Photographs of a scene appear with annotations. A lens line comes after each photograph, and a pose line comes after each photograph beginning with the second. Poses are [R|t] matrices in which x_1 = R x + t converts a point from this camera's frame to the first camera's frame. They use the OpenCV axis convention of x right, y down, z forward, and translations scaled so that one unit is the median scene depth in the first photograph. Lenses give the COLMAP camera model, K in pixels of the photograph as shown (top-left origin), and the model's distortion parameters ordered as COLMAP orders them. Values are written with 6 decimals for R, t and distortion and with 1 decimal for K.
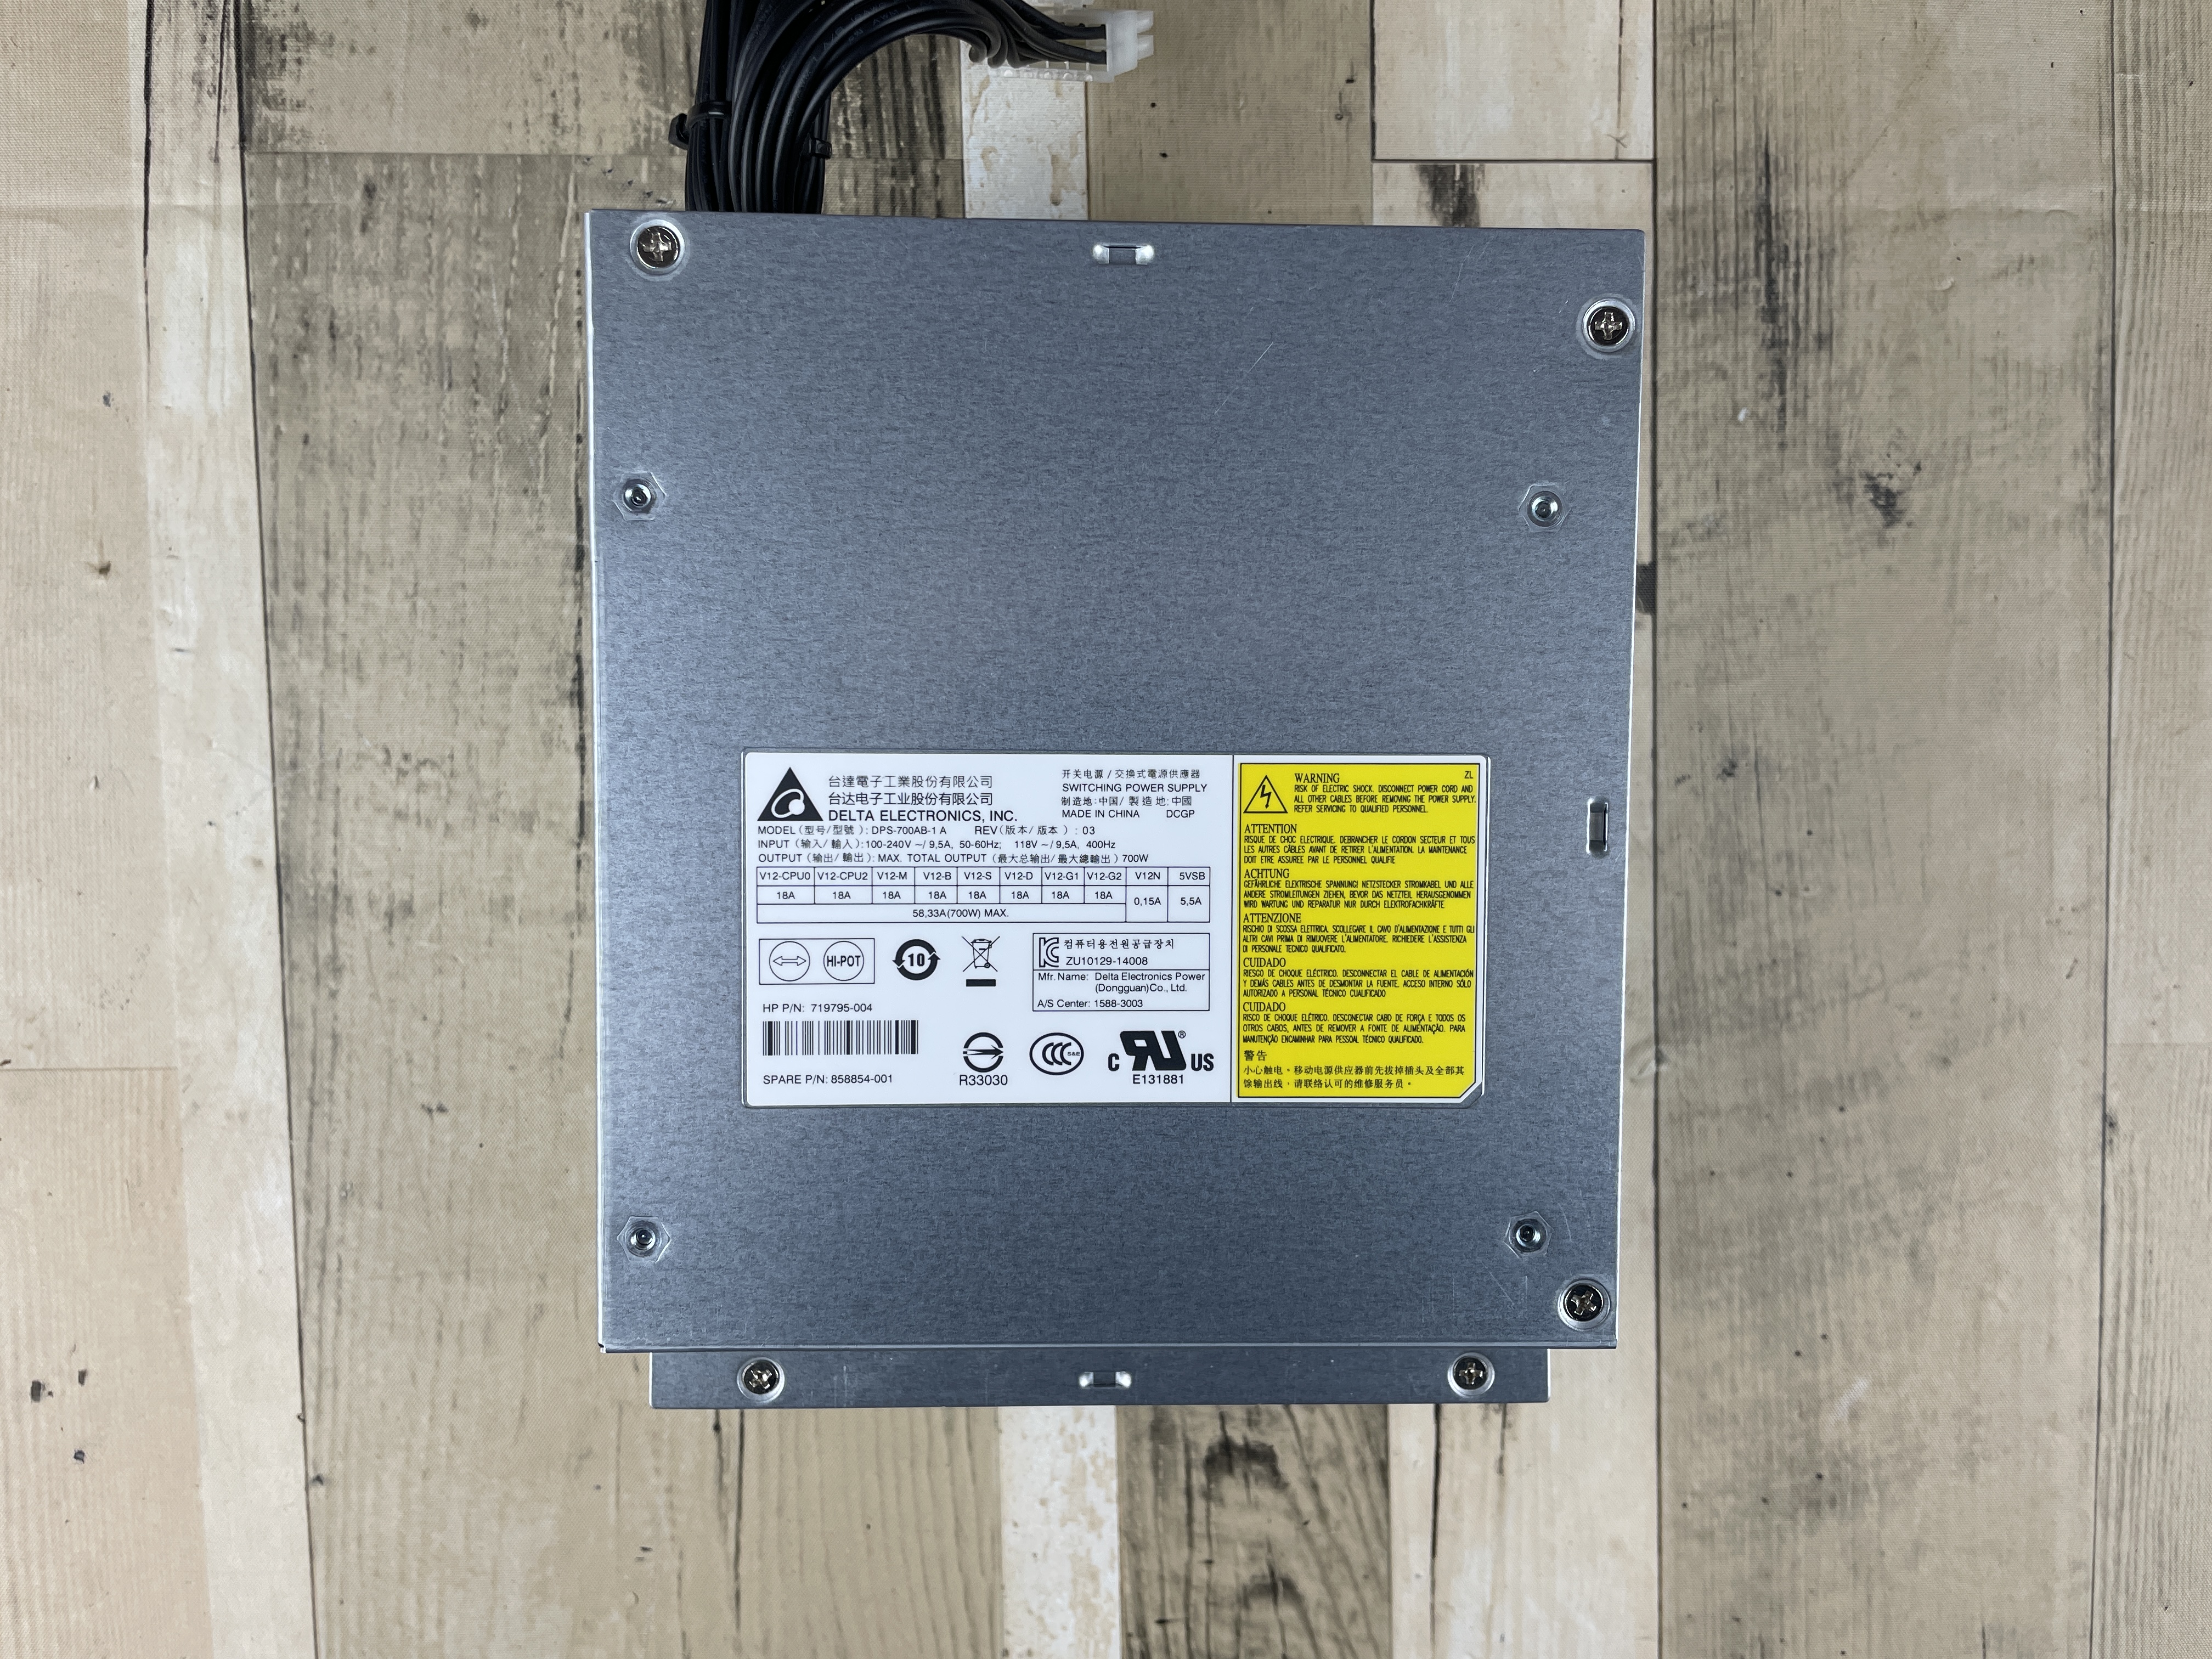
lens RADIAL K [[1675.3, 0, 1110.7], [0, 1675.3, 837.4], [0, 0, 1]] dist [0.072796, -0.107432]
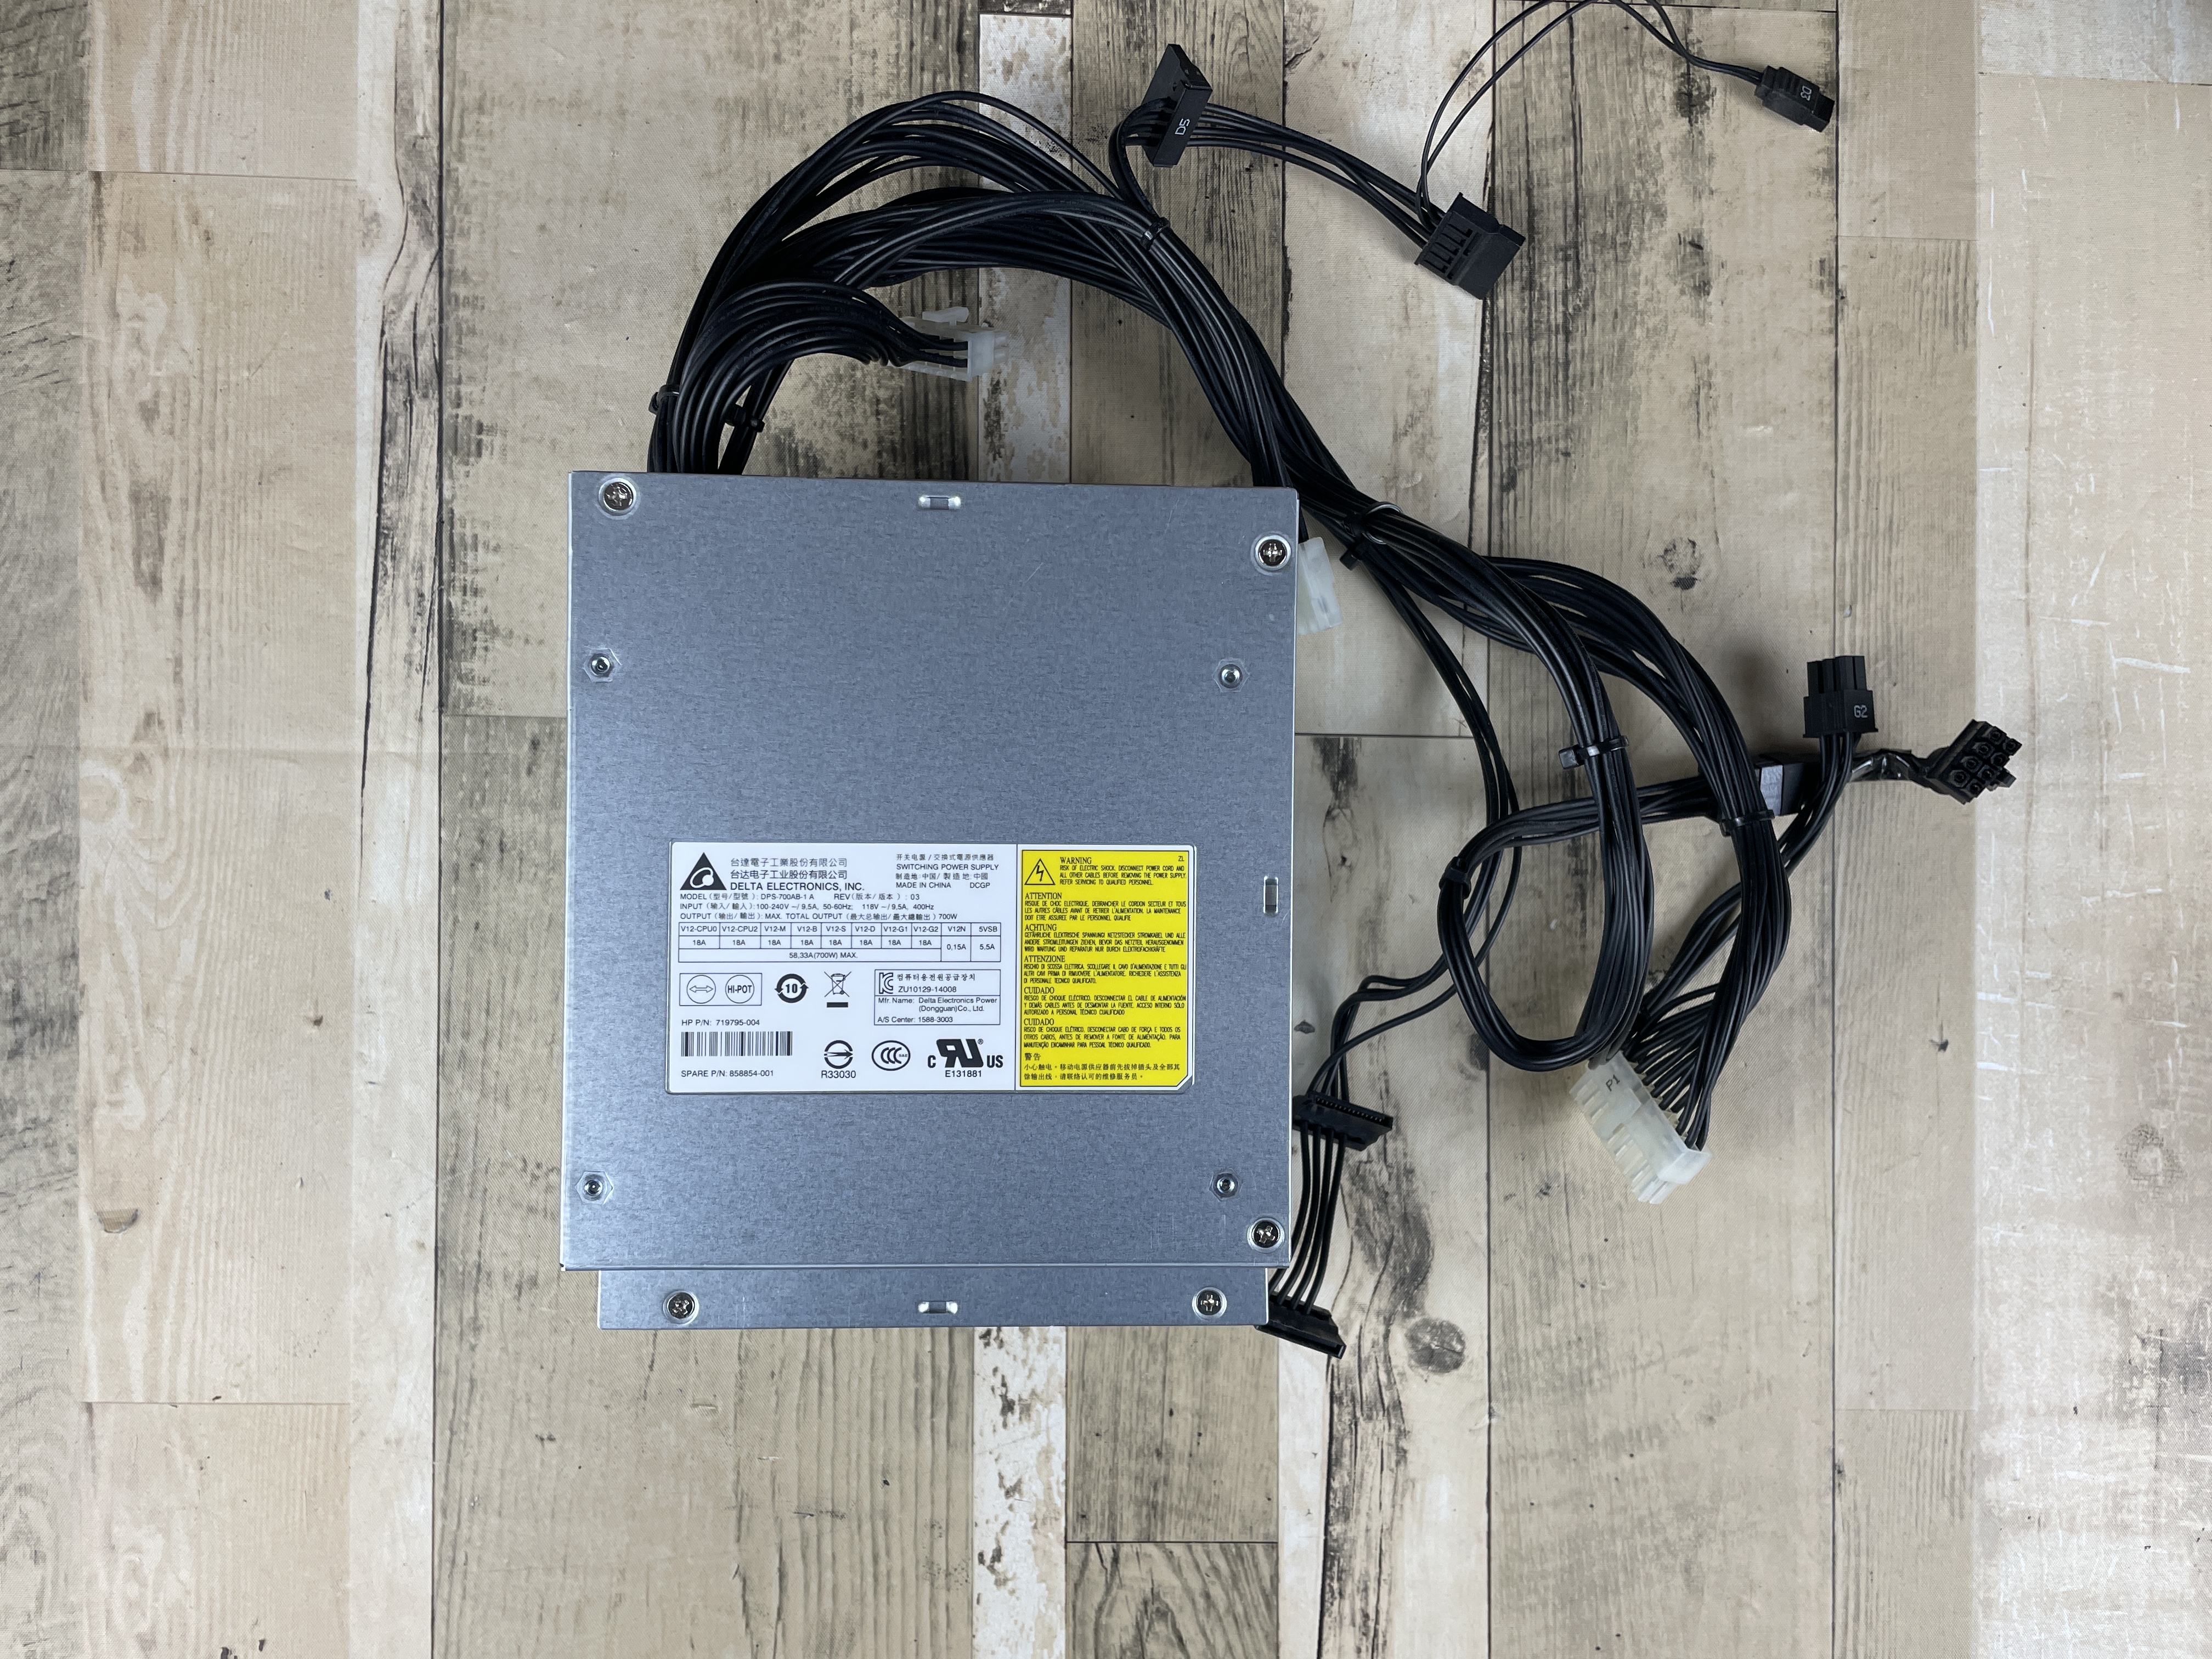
lens RADIAL K [[1675.3, 0, 1104.1], [0, 1675.3, 828.7], [0, 0, 1]] dist [0.072796, -0.107432]
pose [[0.999617, 0.025198, 0.011435, 0.001127], [-0.024448, 0.997806, -0.061533, -0.234800], [-0.012960, 0.061229, 0.998040, -0.327063]]
